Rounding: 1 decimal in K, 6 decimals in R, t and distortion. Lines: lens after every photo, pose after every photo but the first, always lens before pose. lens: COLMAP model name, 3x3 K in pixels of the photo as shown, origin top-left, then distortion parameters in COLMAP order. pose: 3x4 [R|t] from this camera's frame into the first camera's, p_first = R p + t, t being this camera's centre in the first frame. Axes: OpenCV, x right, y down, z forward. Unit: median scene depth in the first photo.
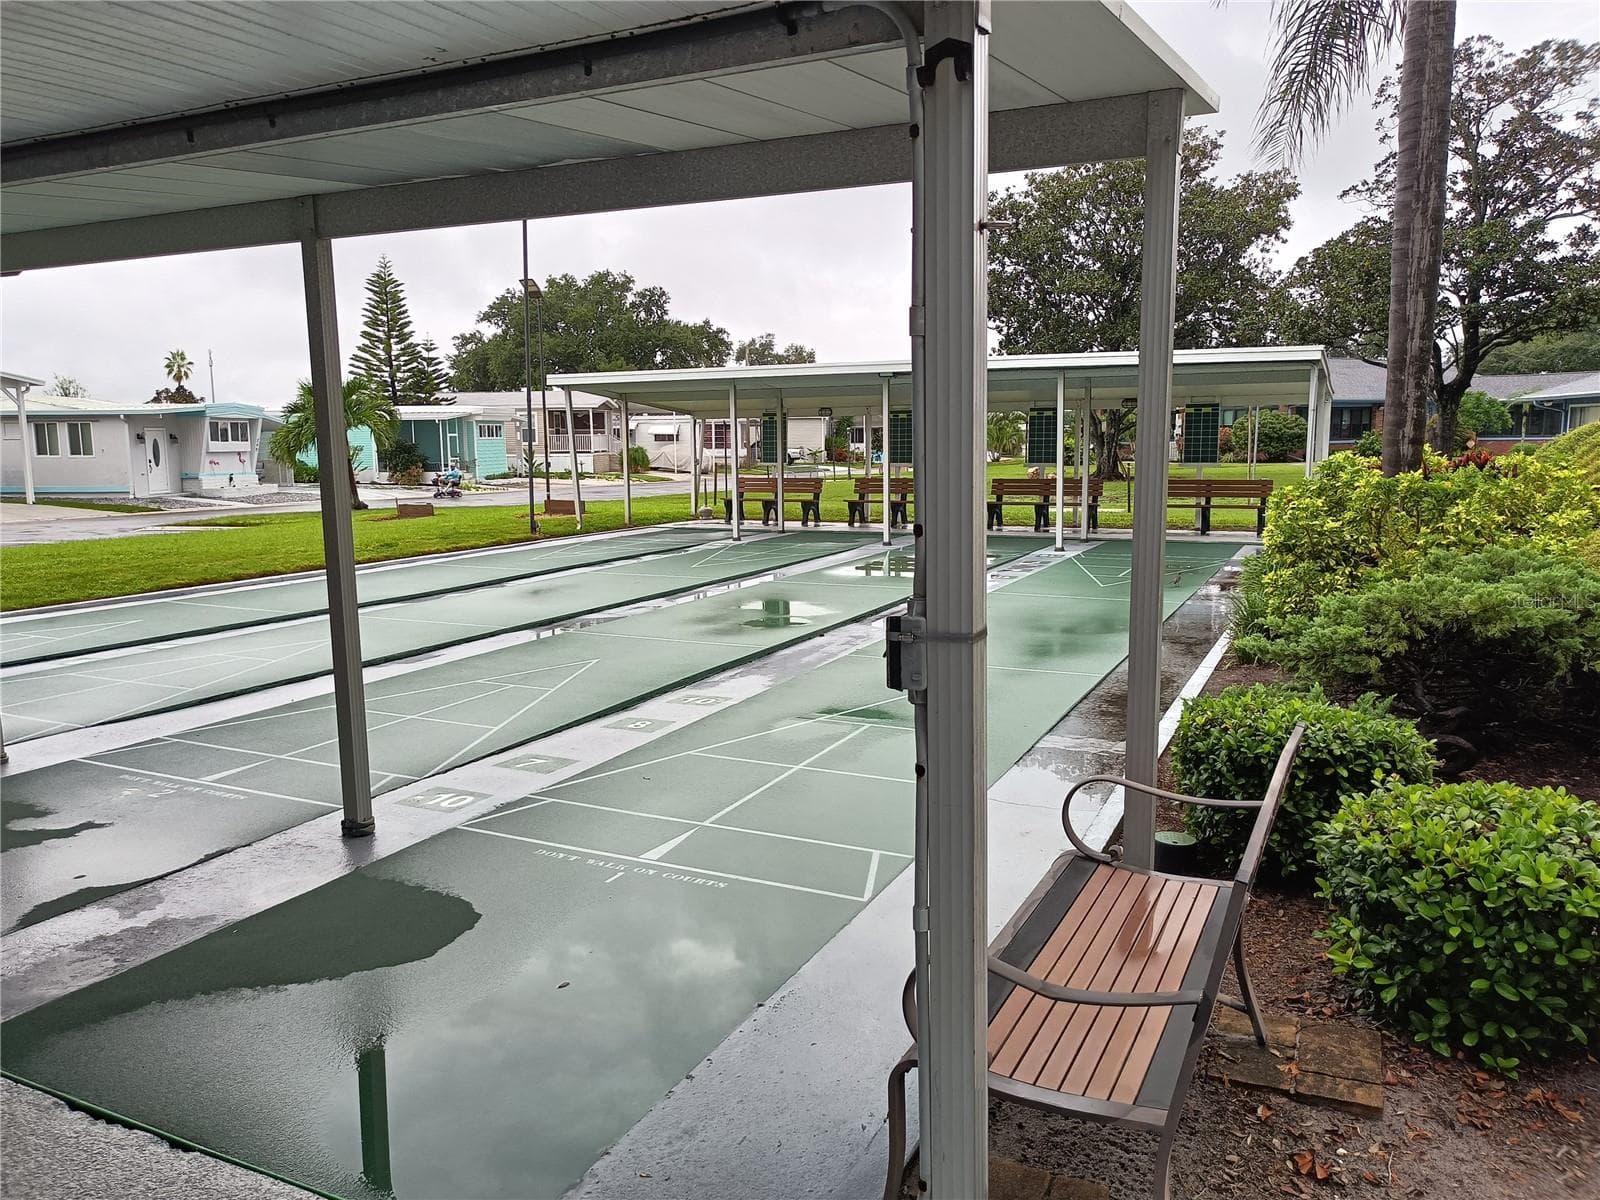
lens RADIAL K [[1204.8, 0, 800.0], [0, 1204.8, 600.0], [0, 0, 1]] dist [0.007205, 0.006794]
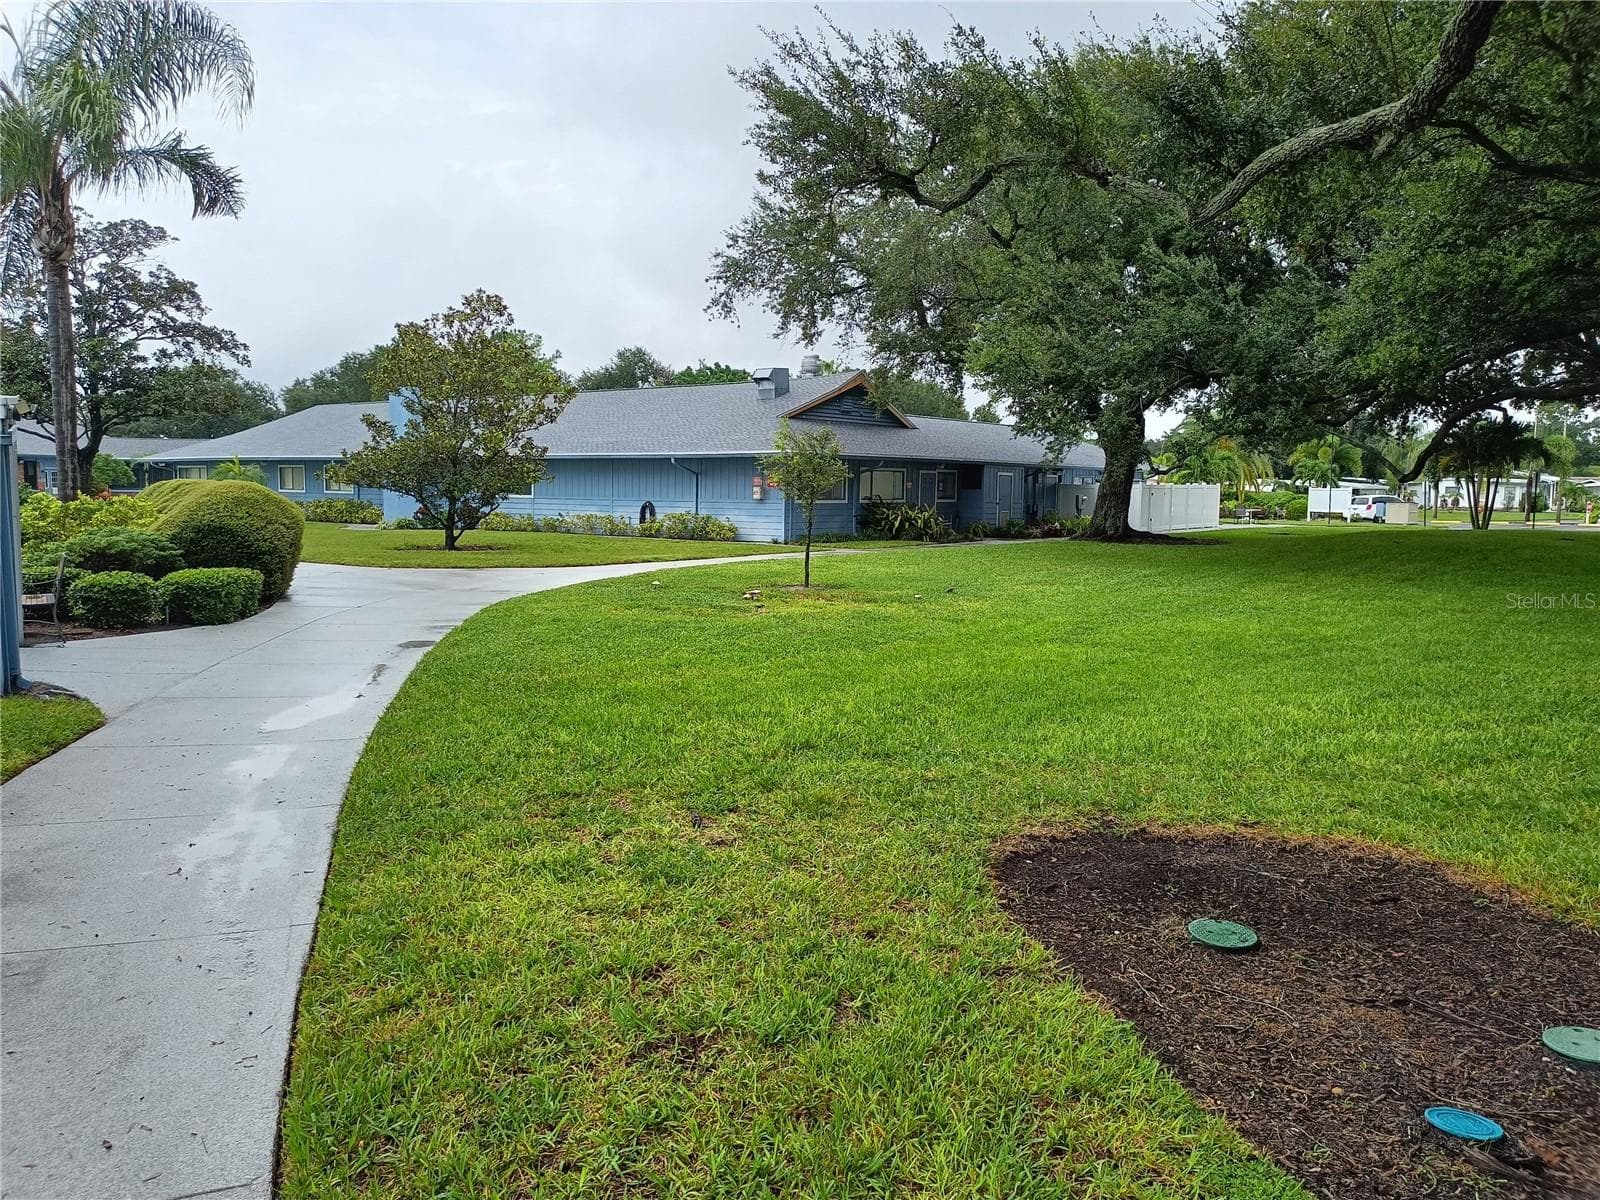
lens RADIAL K [[1204.8, 0, 800.0], [0, 1204.8, 600.0], [0, 0, 1]] dist [0.007205, 0.006794]
pose [[0.522206, -0.067524, 0.850142, -0.227616], [0.104206, 0.994443, 0.014976, 0.058251], [-0.846429, 0.080770, 0.526340, -0.418757]]
